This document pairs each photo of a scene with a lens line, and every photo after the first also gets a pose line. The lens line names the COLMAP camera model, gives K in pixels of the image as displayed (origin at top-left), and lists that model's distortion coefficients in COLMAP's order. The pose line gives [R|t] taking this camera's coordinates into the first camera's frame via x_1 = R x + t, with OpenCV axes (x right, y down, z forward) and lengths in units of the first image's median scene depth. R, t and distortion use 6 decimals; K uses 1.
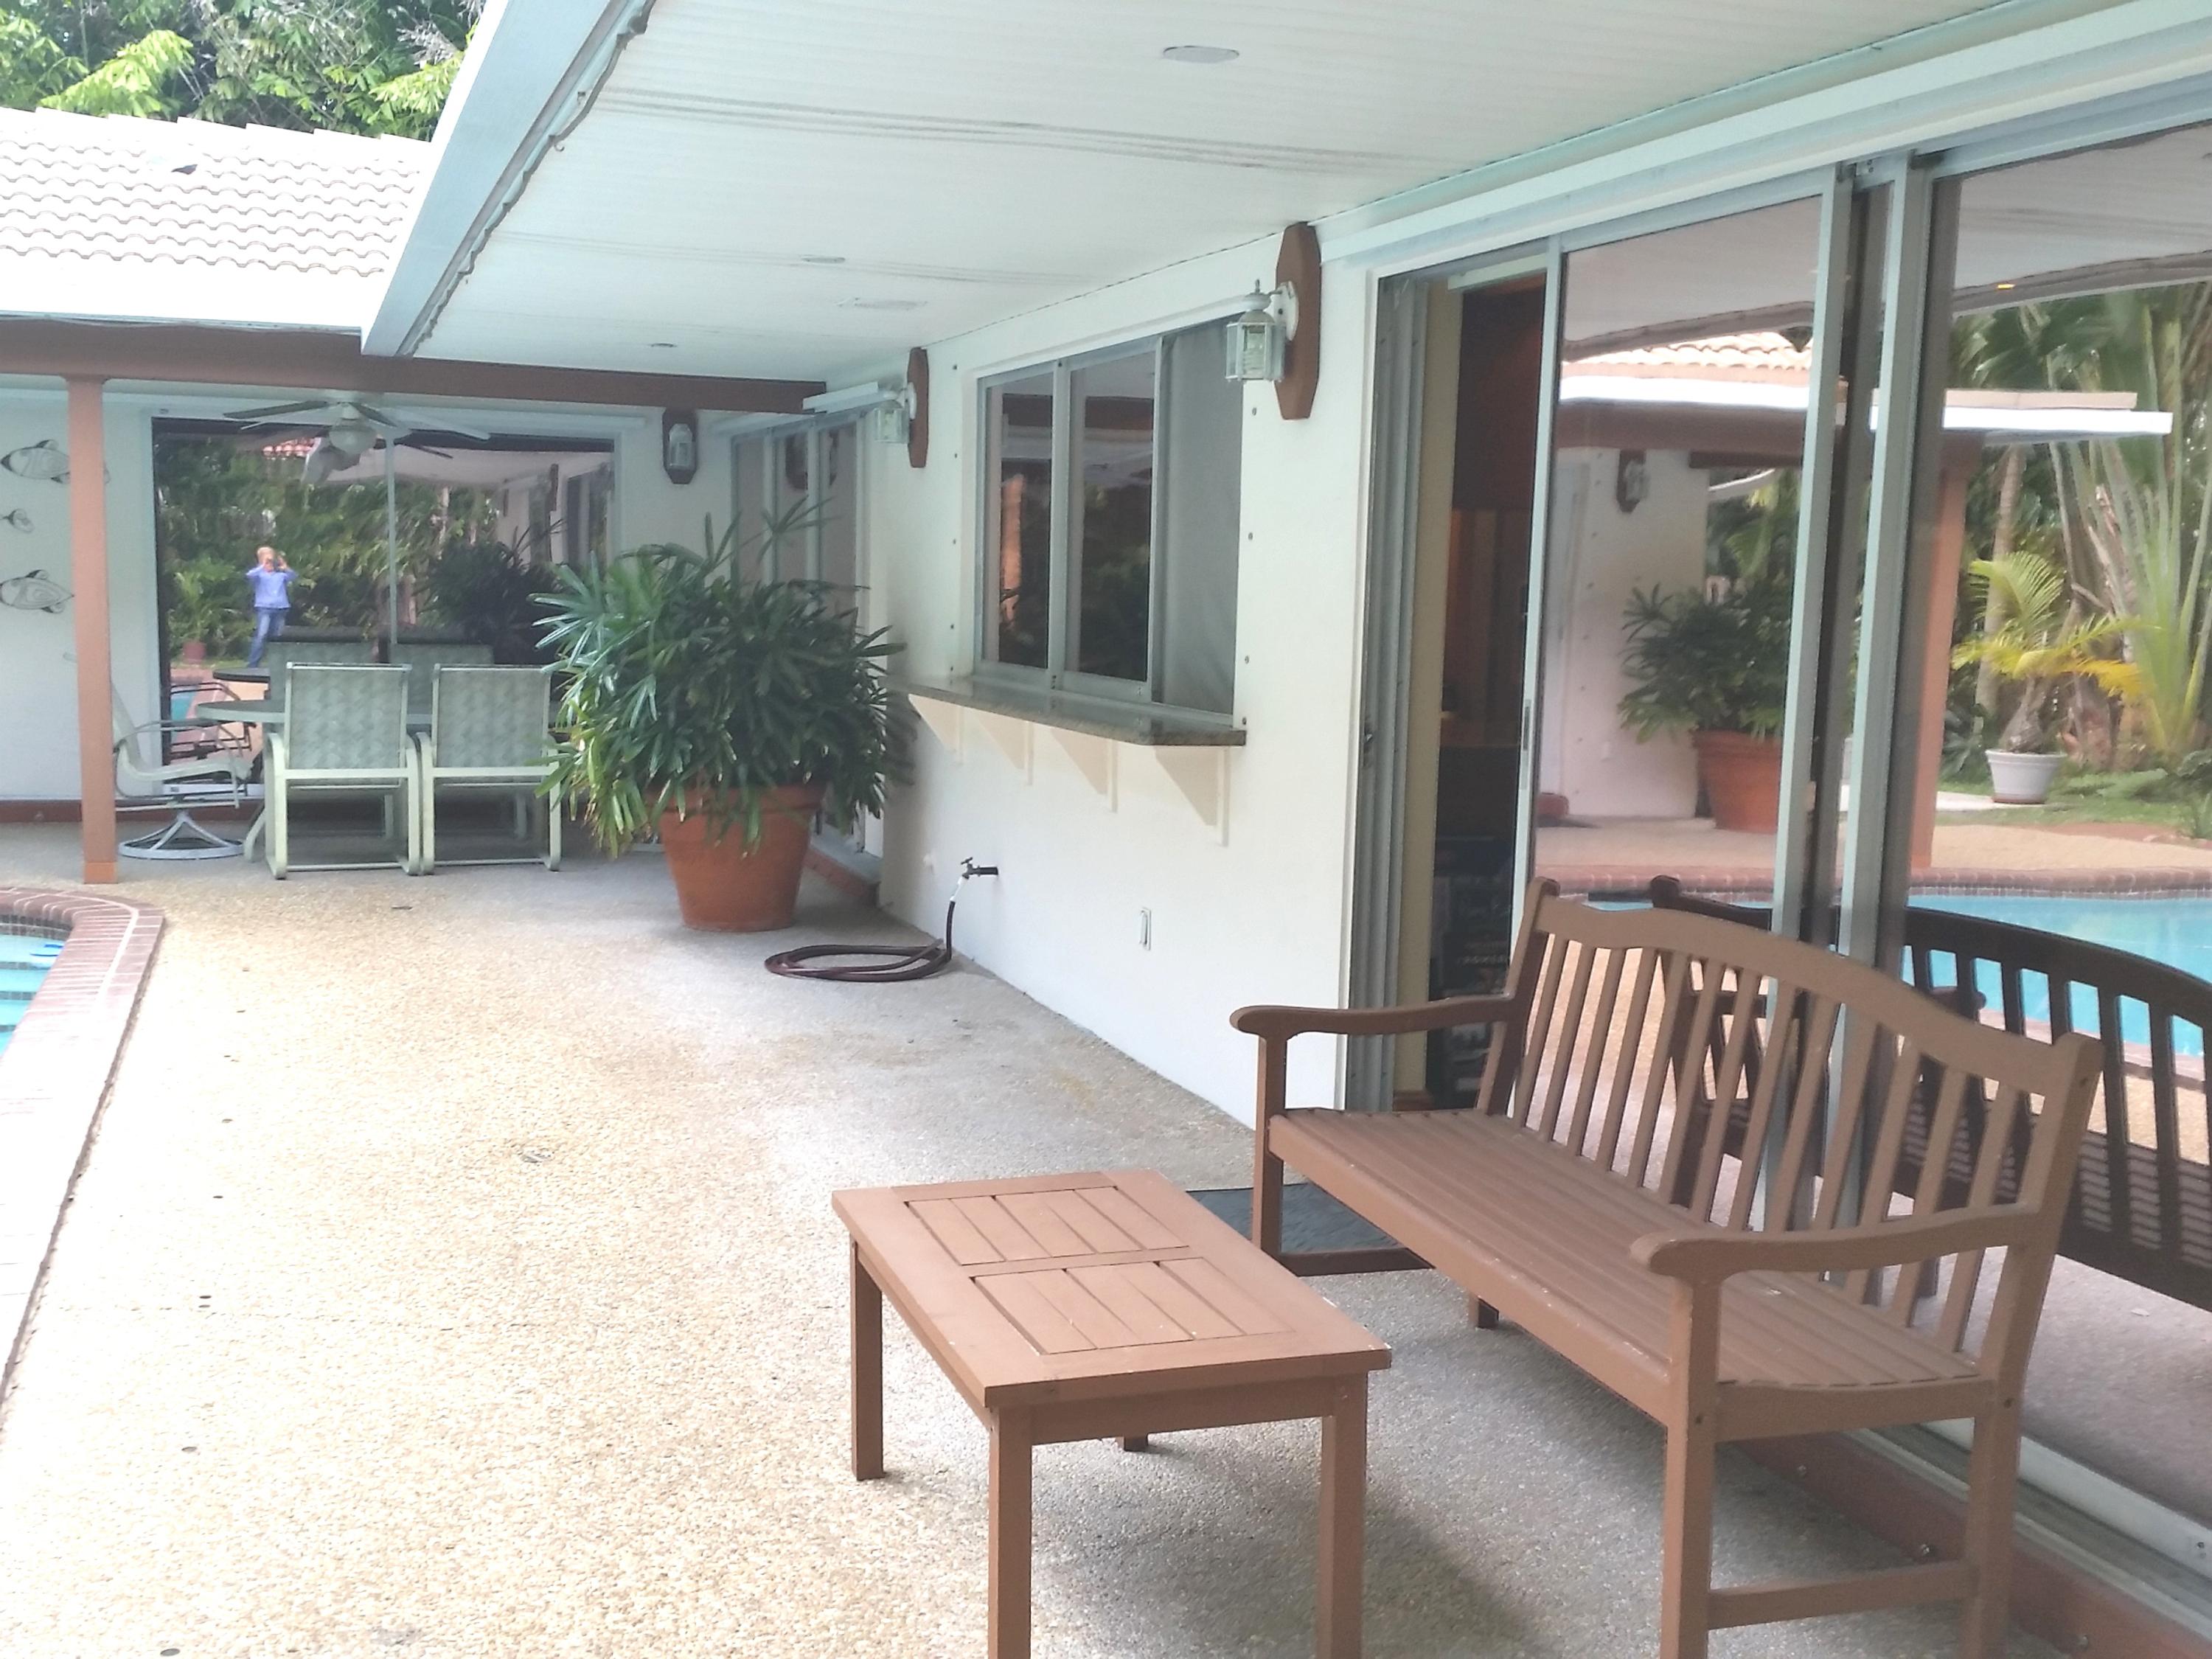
lens RADIAL K [[2339.5, 0, 1085.4], [0, 2339.5, 862.6], [0, 0, 1]] dist [0.151150, -0.322061]
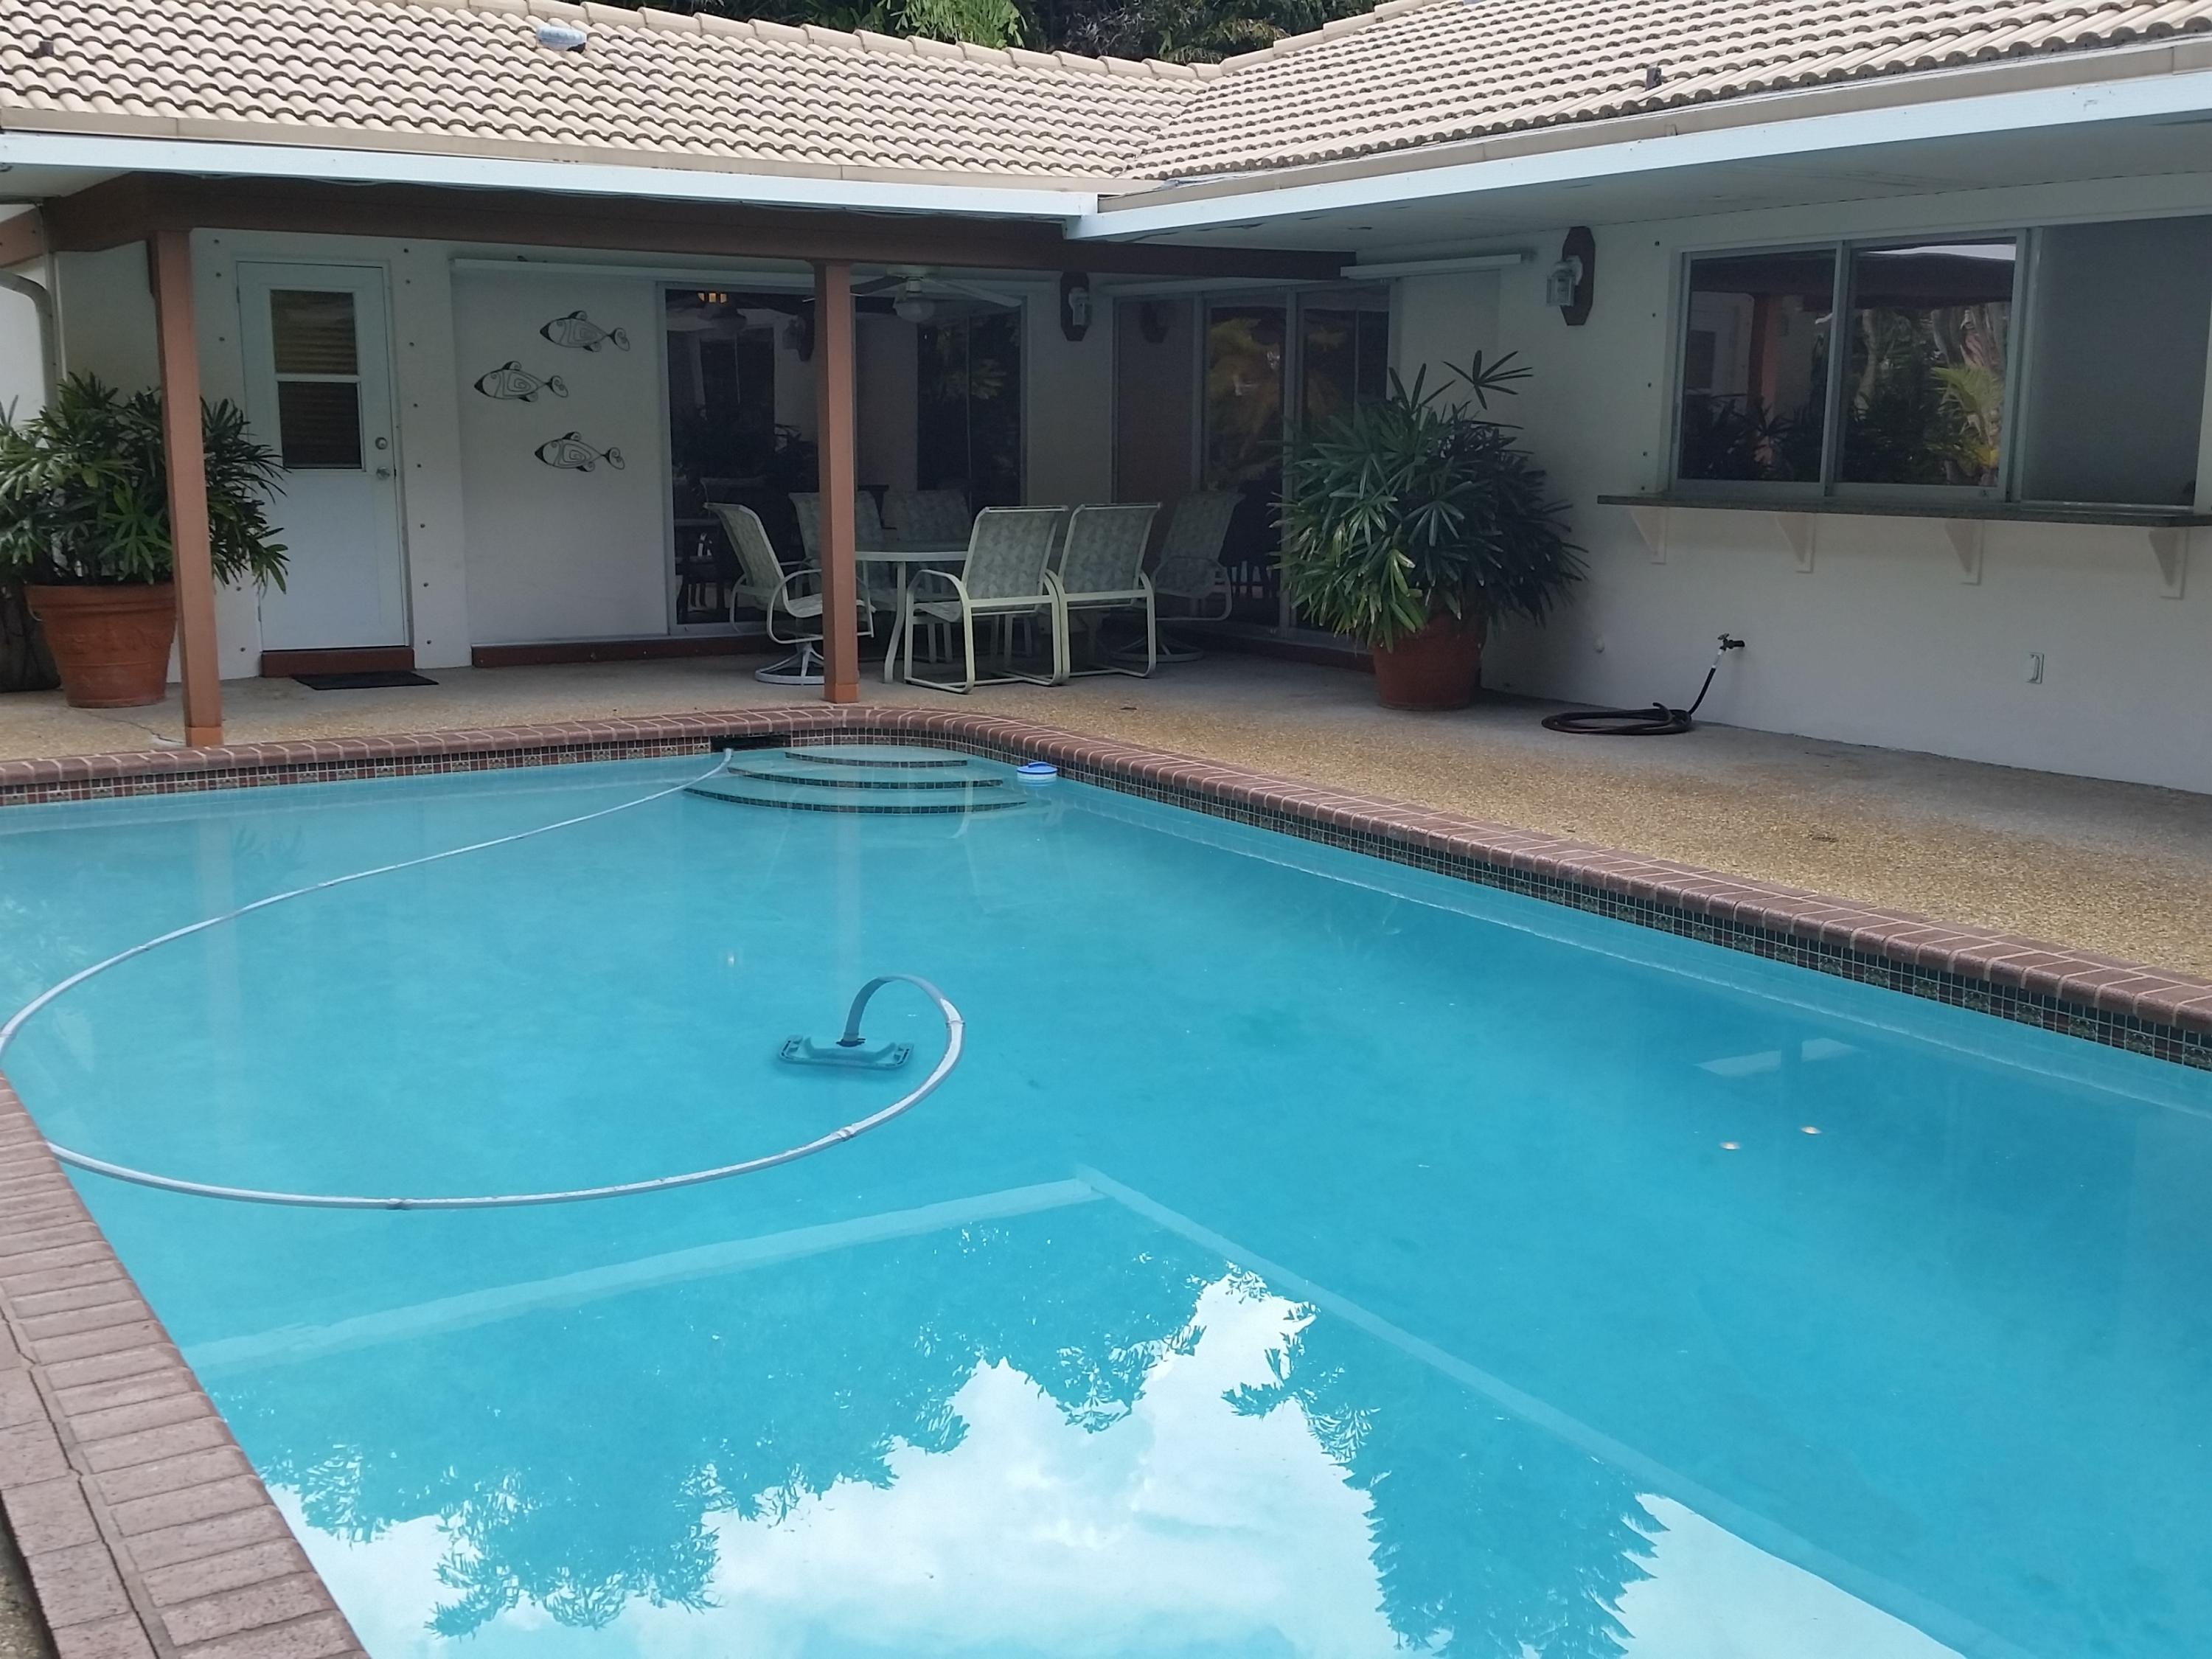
lens RADIAL K [[2339.5, 0, 1085.4], [0, 2339.5, 862.6], [0, 0, 1]] dist [0.151150, -0.322061]
pose [[0.971845, -0.066251, 0.226115, -0.542854], [0.050100, 0.995815, 0.076441, 0.004786], [-0.230233, -0.062961, 0.971097, -0.150514]]
